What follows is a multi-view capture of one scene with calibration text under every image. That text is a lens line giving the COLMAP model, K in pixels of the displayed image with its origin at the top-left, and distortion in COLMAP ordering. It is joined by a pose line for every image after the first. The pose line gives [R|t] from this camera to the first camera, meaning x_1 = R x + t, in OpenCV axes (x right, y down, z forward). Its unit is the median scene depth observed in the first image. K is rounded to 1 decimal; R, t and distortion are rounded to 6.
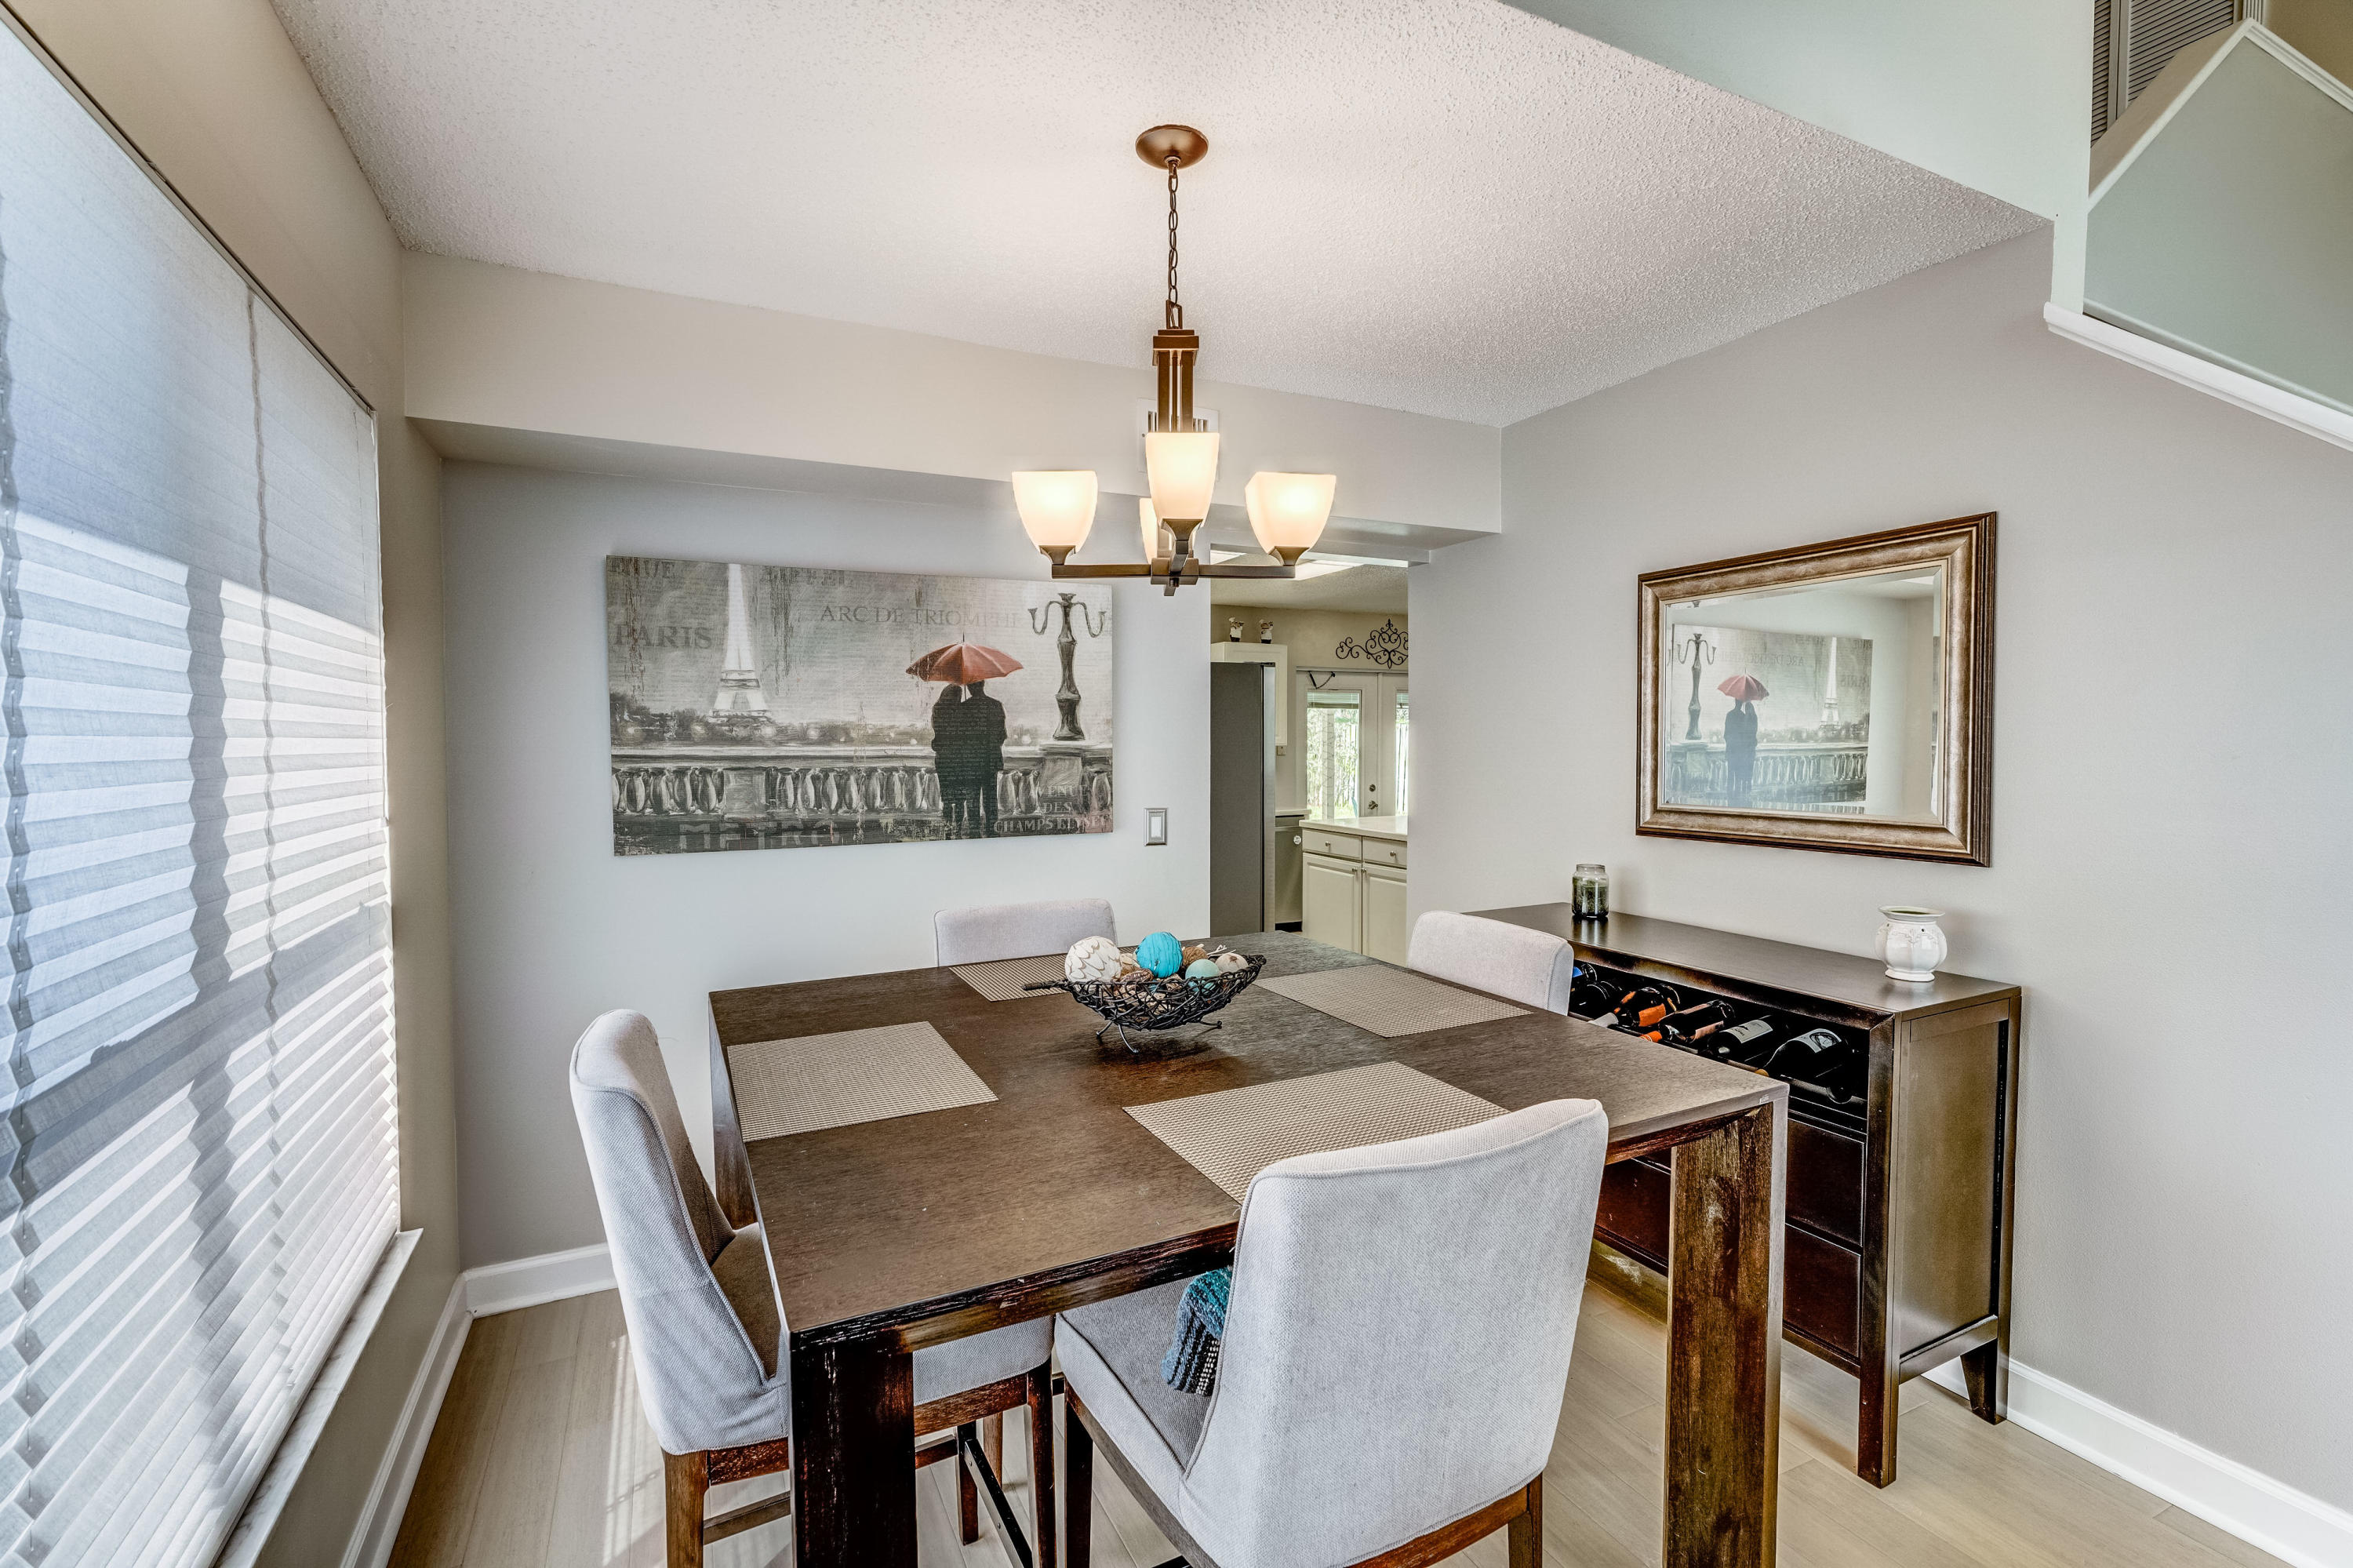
lens RADIAL K [[1049.2, 0, 1177.9], [0, 1049.2, 787.3], [0, 0, 1]] dist [-0.012795, 0.006395]
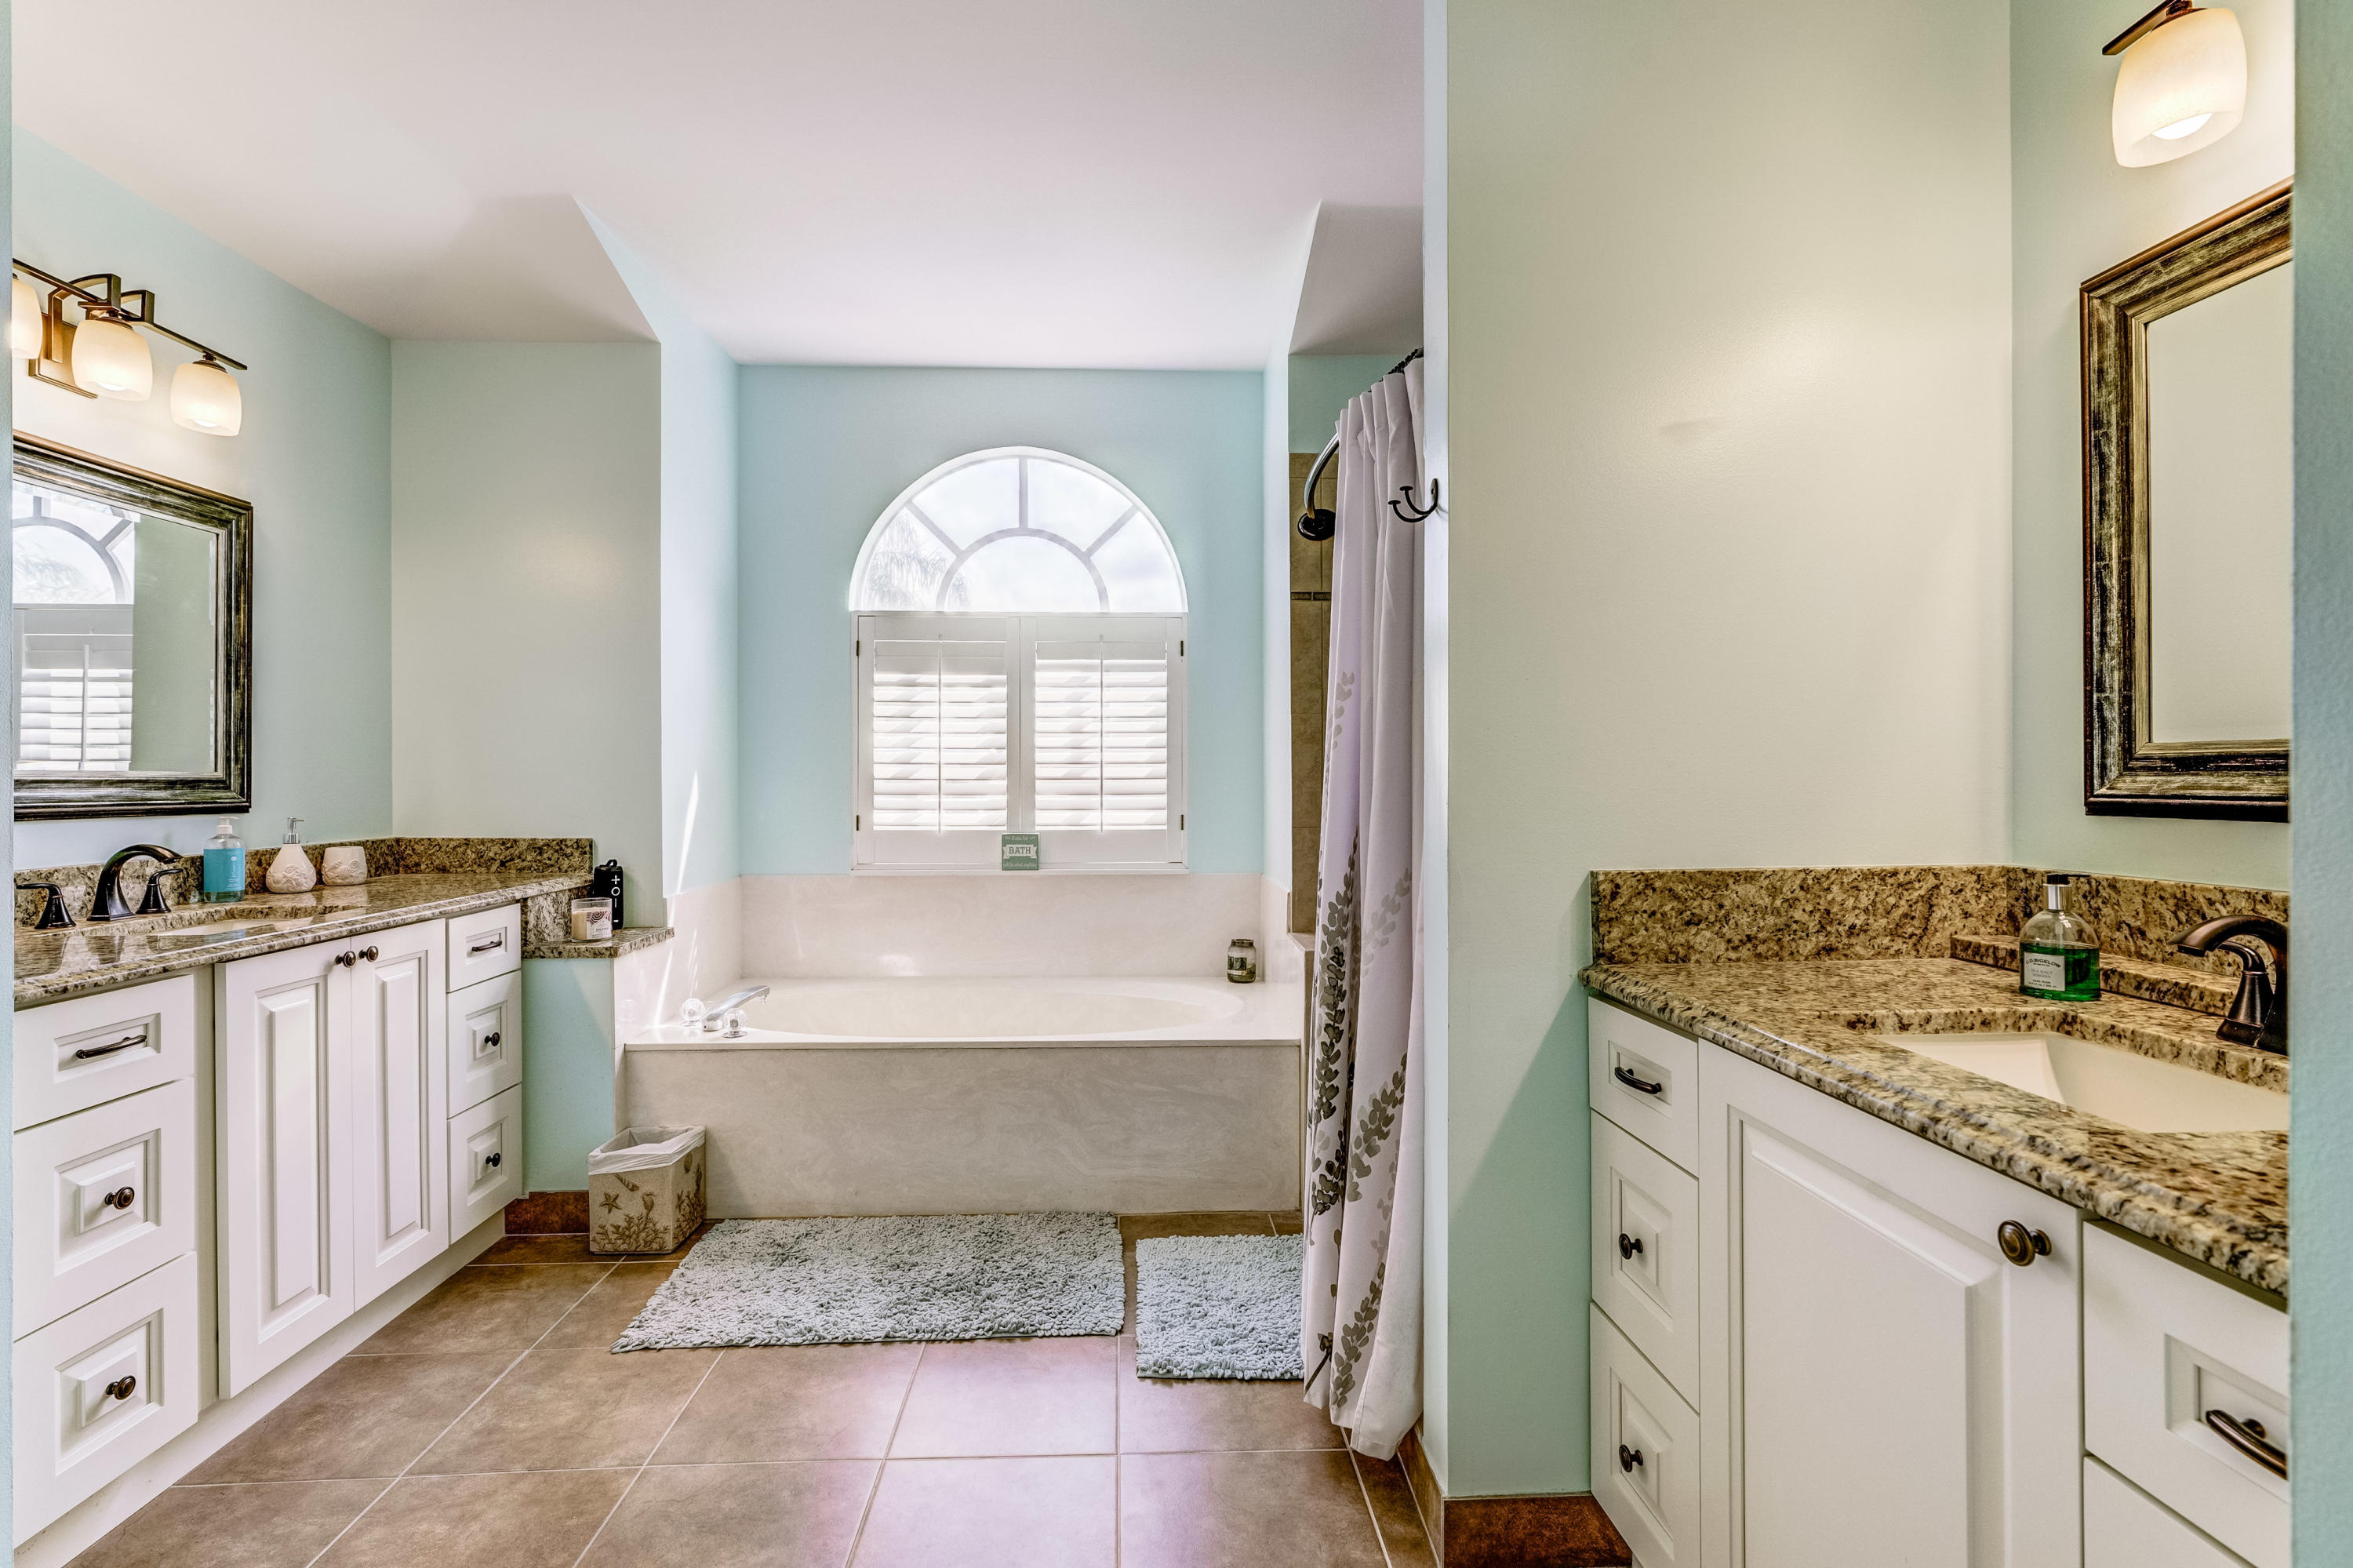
lens RADIAL K [[1049.2, 0, 1151.5], [0, 1049.2, 777.1], [0, 0, 1]] dist [-0.012795, 0.006395]
pose [[-0.913569, 0.008369, 0.406598, -0.450951], [0.024940, 0.999059, 0.035474, 0.016020], [-0.405919, 0.042548, -0.912918, 1.264324]]
